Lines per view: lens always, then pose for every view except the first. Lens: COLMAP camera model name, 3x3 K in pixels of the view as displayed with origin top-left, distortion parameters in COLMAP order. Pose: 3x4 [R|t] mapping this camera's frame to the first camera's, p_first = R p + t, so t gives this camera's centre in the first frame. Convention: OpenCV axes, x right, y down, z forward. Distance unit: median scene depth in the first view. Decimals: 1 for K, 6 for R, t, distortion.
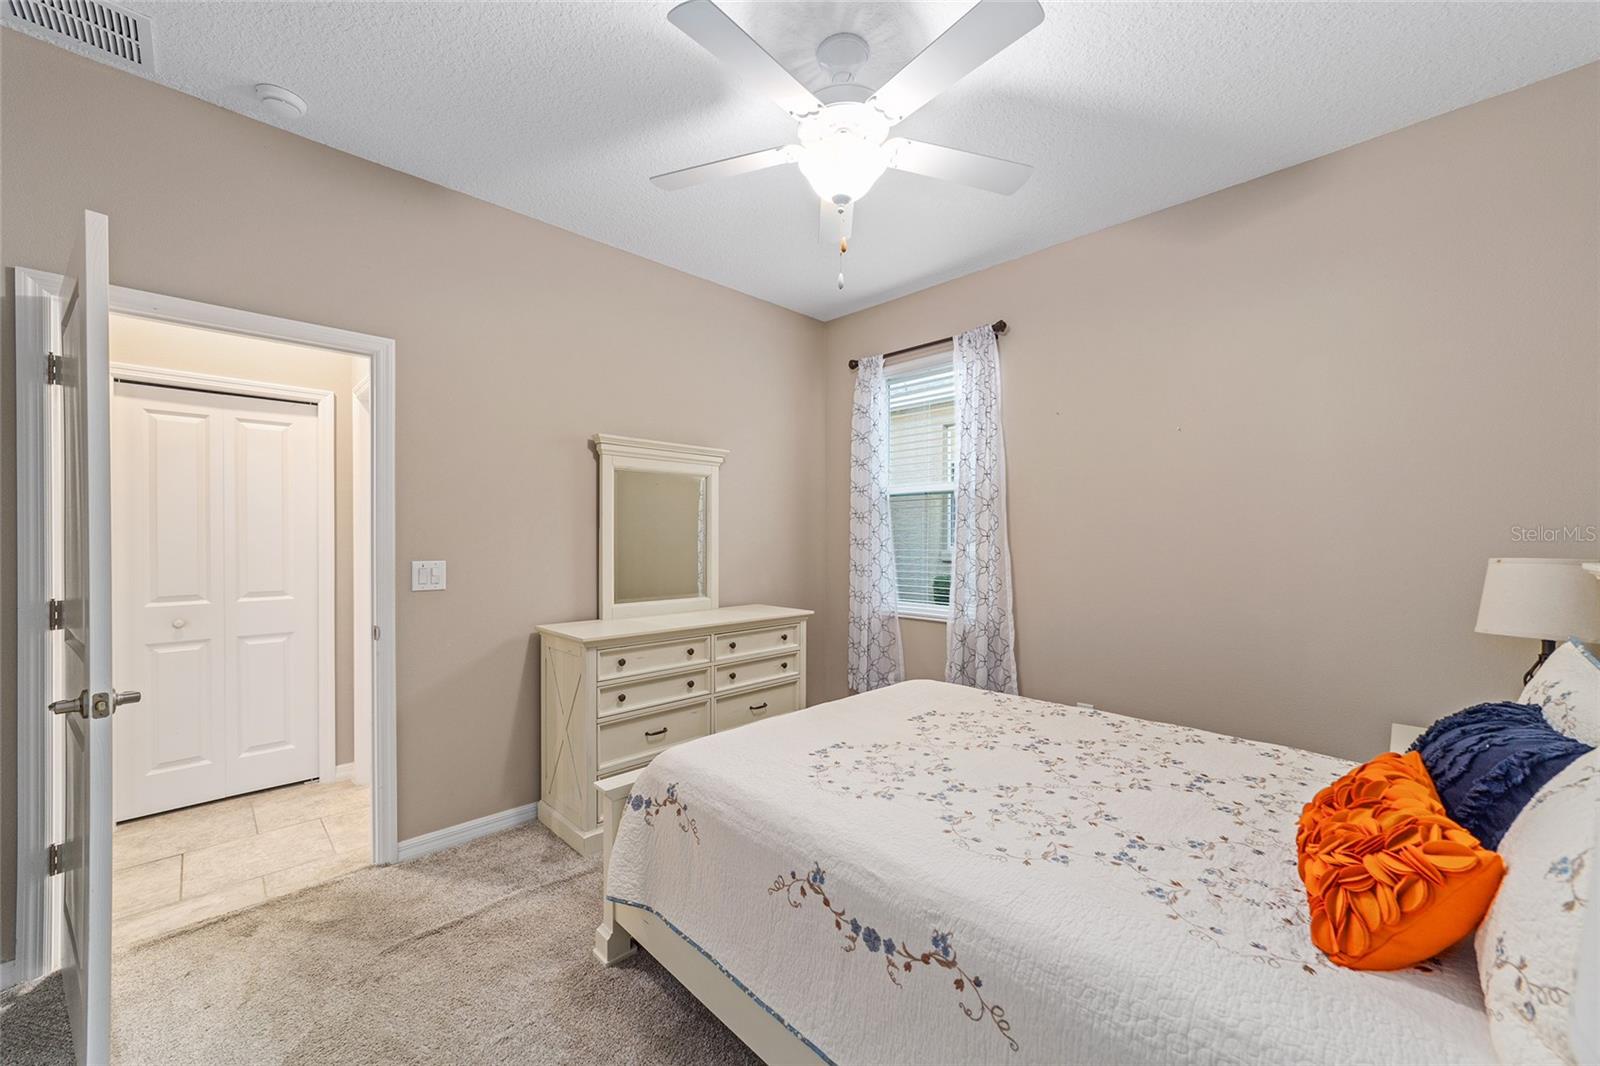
lens RADIAL K [[615.2, 0, 796.2], [0, 615.2, 539.9], [0, 0, 1]] dist [-0.016734, 0.008939]
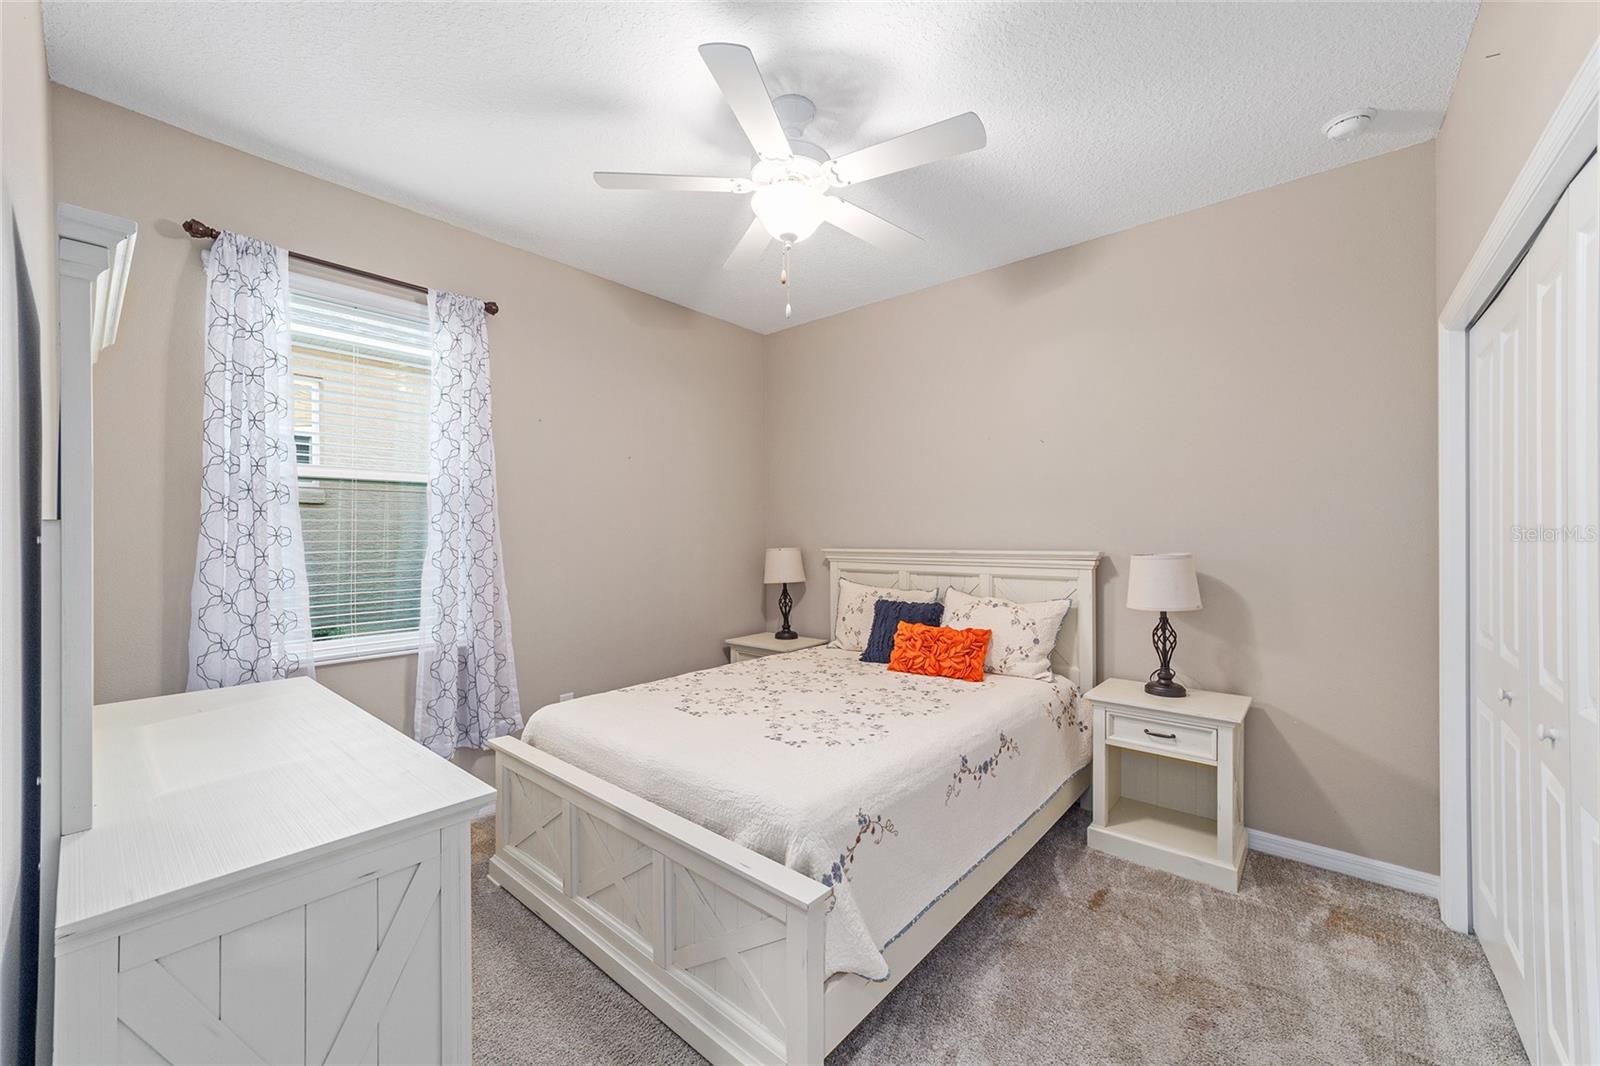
lens RADIAL K [[615.2, 0, 796.2], [0, 615.2, 539.9], [0, 0, 1]] dist [-0.016734, 0.008939]
pose [[-0.080654, -0.007592, 0.996713, -1.062139], [0.012296, 0.999887, 0.008611, -0.018508], [-0.996666, 0.012950, -0.080552, 1.118175]]
